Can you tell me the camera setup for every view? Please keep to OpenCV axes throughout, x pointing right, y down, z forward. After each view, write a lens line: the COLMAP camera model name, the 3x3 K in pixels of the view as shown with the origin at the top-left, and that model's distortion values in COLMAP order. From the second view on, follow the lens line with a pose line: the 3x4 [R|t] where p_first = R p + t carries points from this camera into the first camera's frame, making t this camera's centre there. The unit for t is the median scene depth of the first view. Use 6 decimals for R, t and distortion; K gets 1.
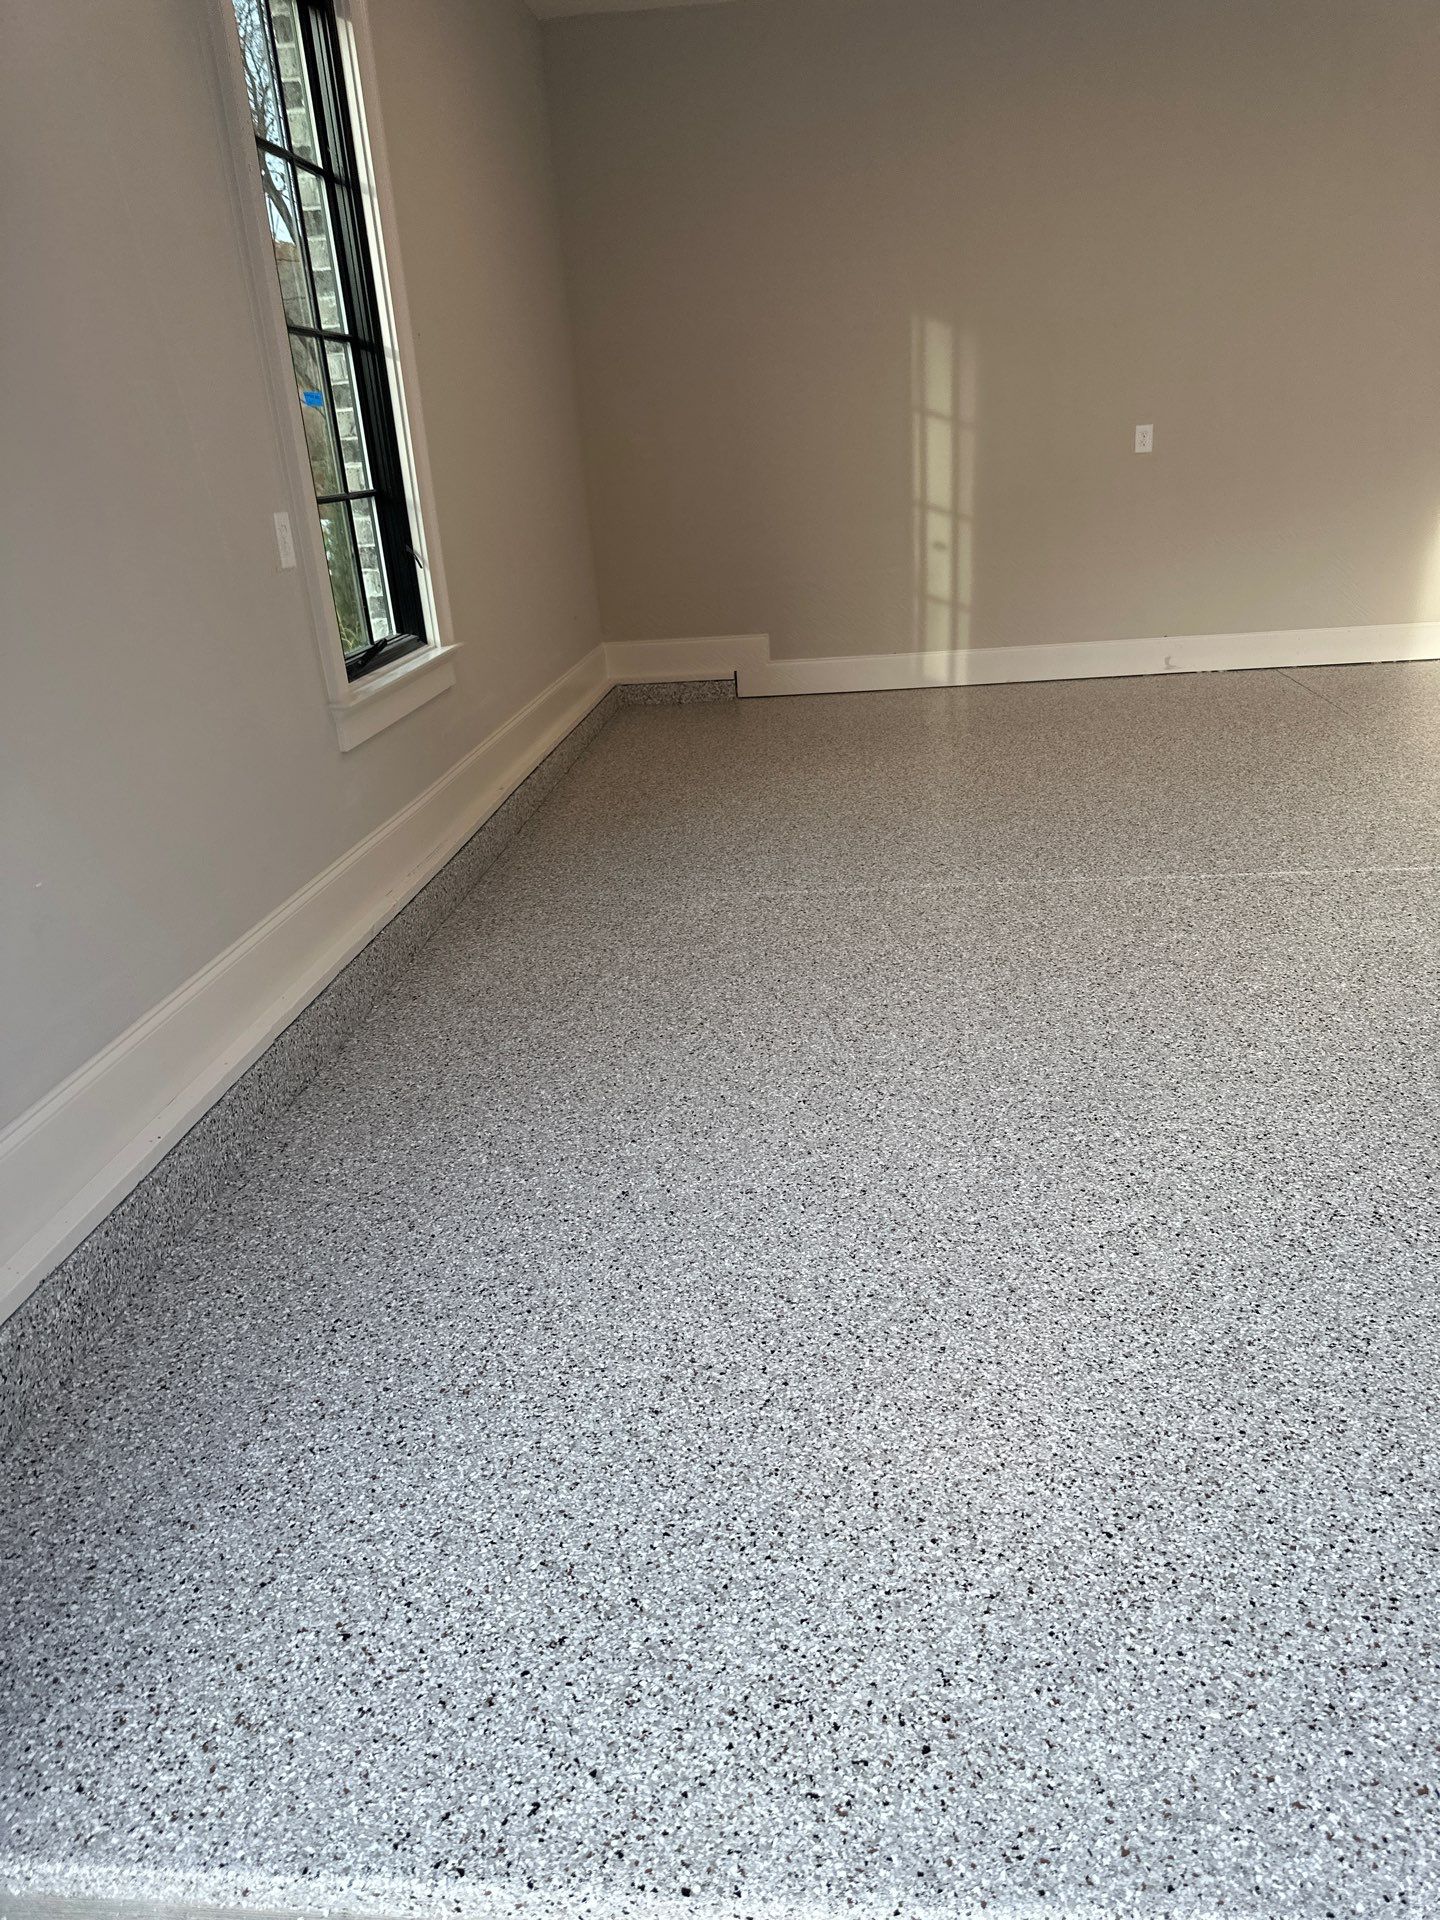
lens RADIAL K [[1337.6, 0, 734.4], [0, 1337.6, 975.2], [0, 0, 1]] dist [0.039796, -0.051574]
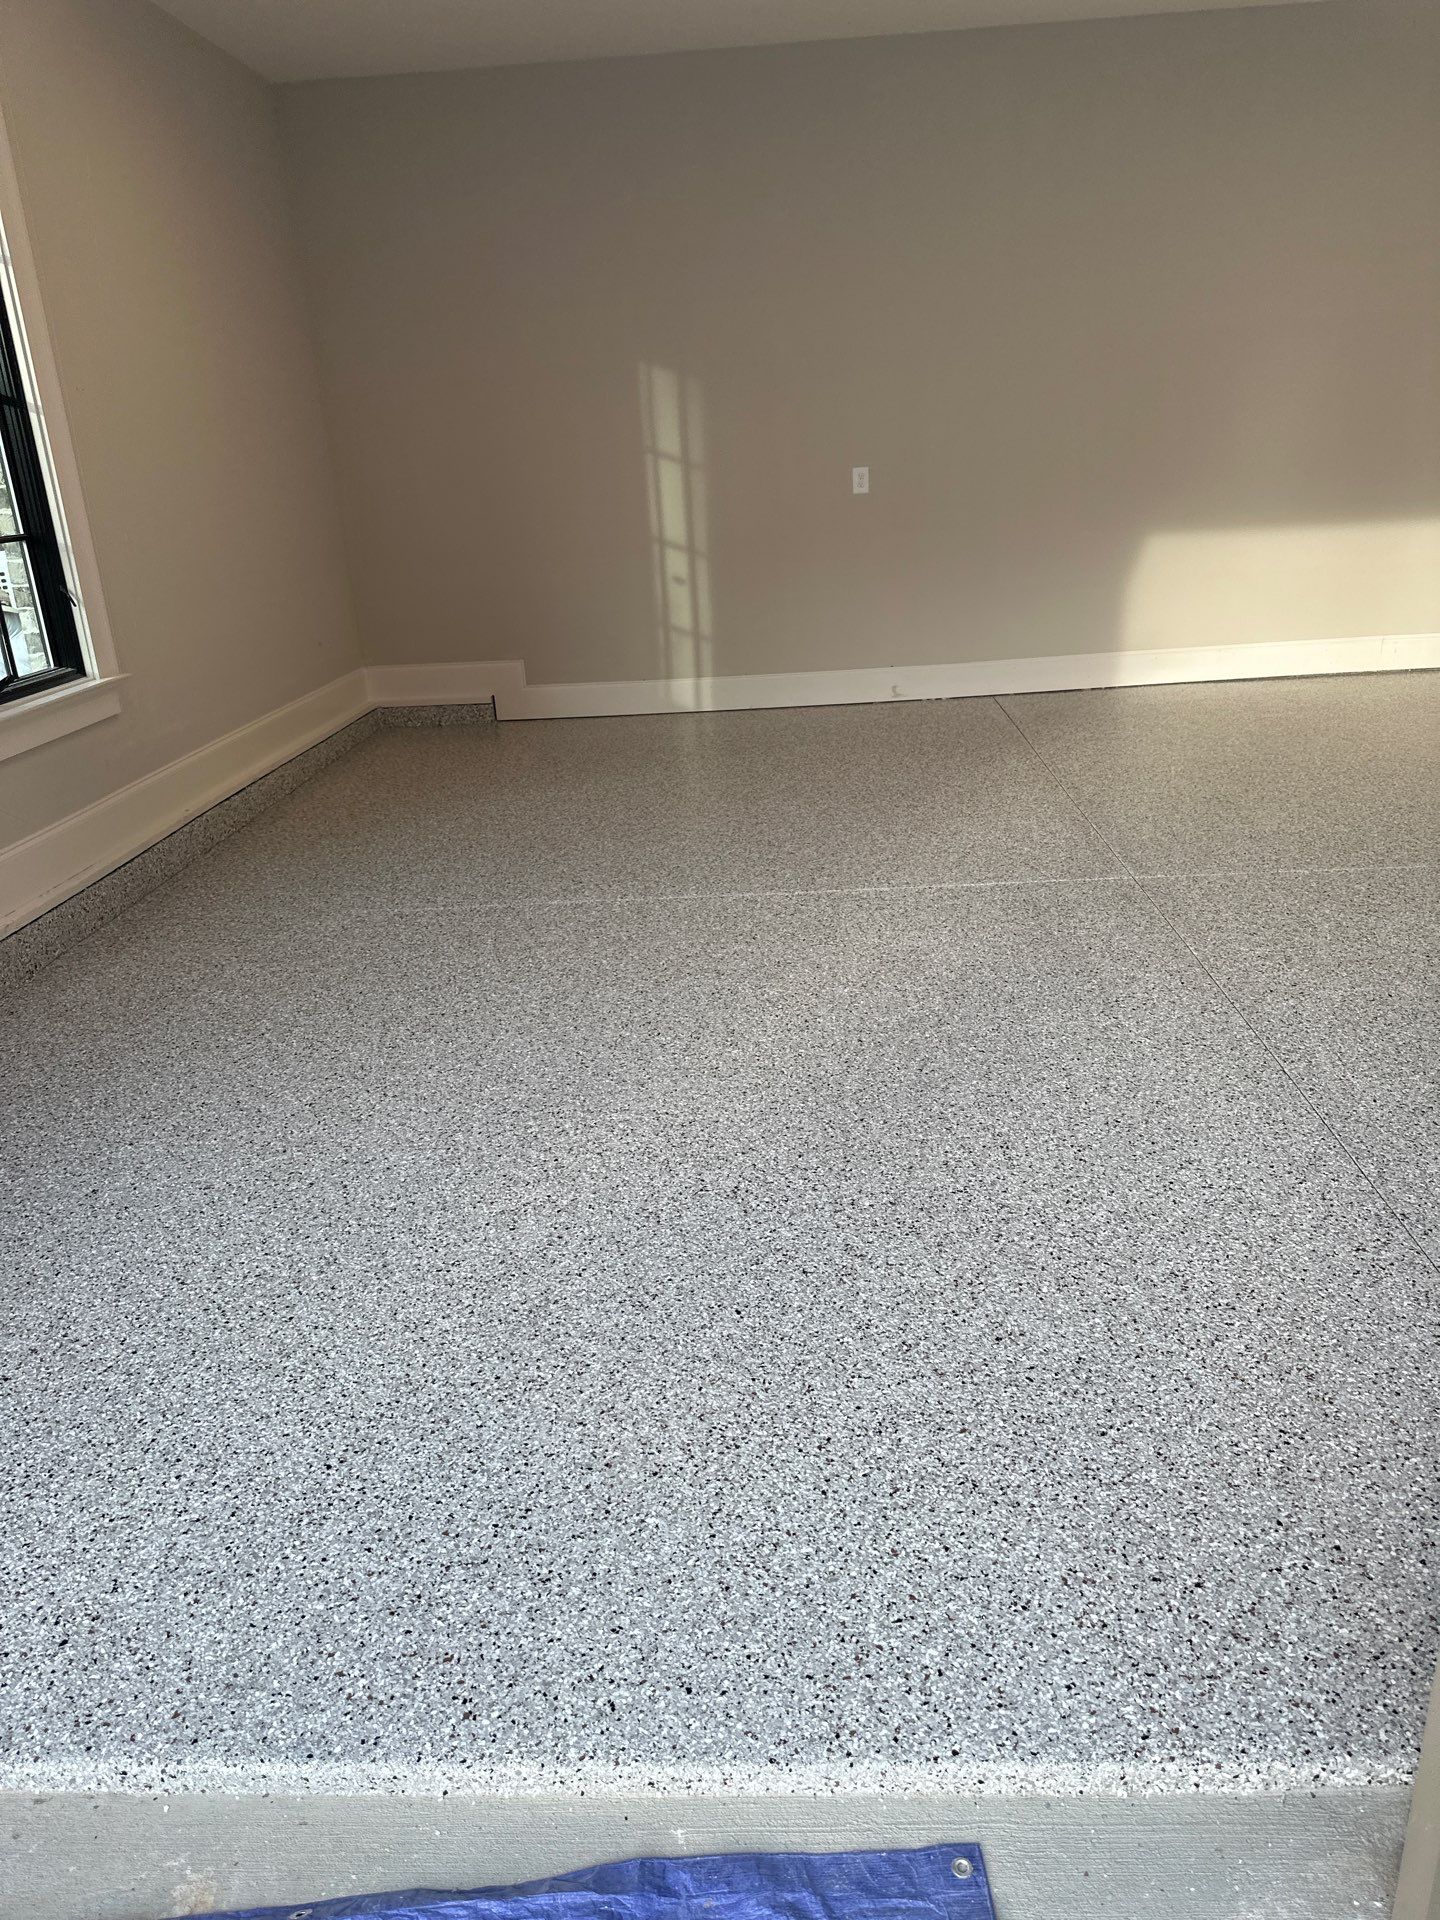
lens RADIAL K [[1337.6, 0, 744.9], [0, 1337.6, 953.1], [0, 0, 1]] dist [0.039796, -0.051574]
pose [[0.998538, -0.010009, 0.053126, 0.218800], [0.011368, 0.999614, -0.025342, 0.002459], [-0.052852, 0.025909, 0.998266, -0.071992]]
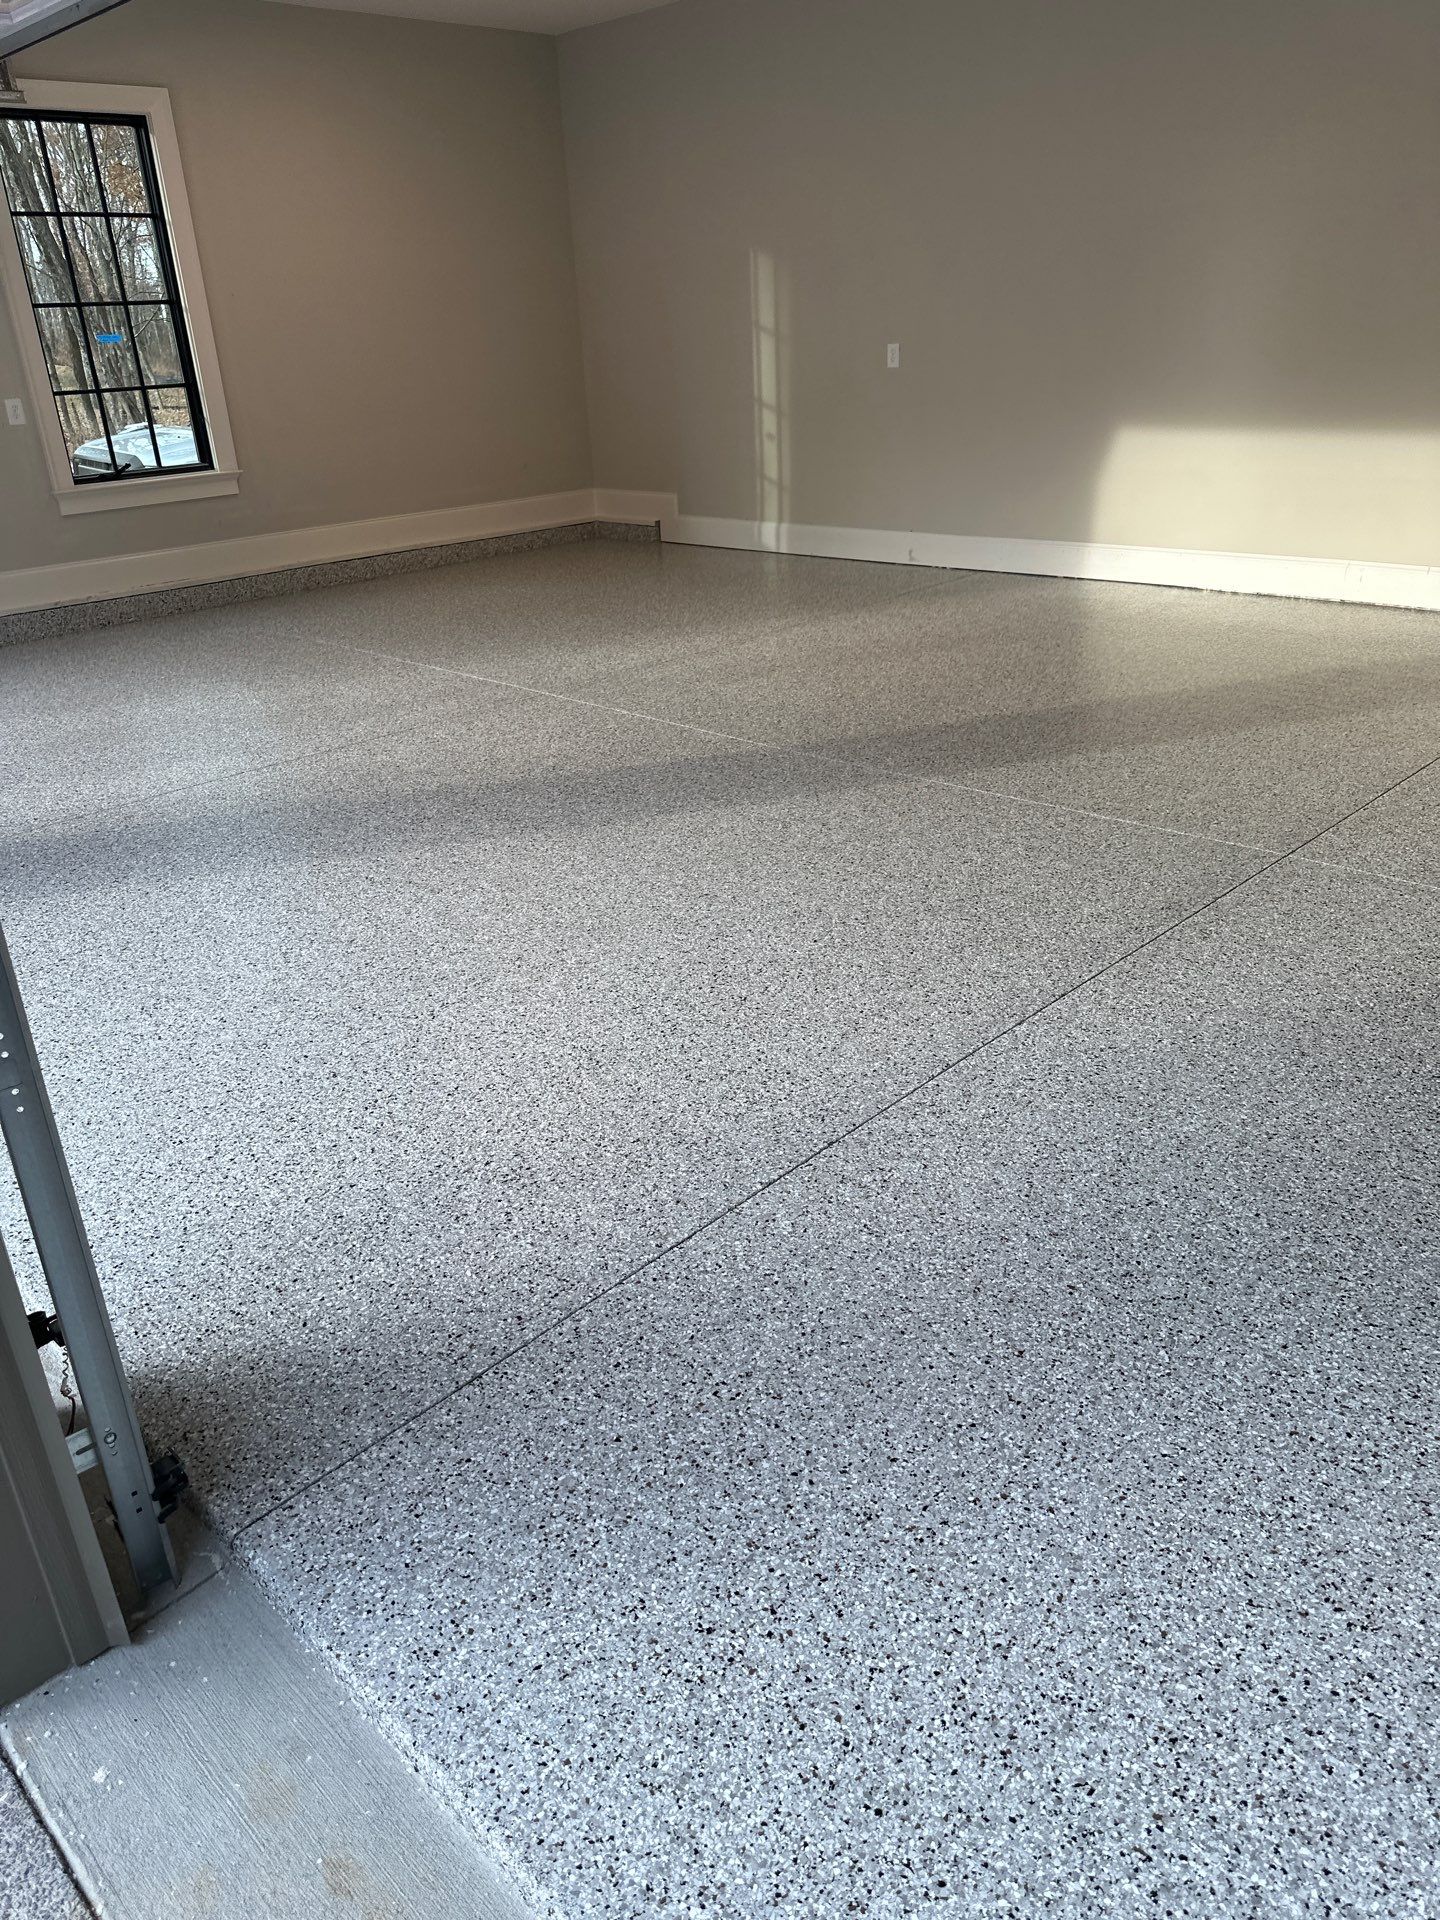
lens RADIAL K [[1344.8, 0, 702.0], [0, 1344.8, 964.0], [0, 0, 1]] dist [0.037534, -0.048991]
pose [[0.765924, 0.300706, -0.568274, 1.458417], [-0.240825, 0.953716, 0.180079, -0.092010], [0.596123, -0.001072, 0.802892, -0.080556]]
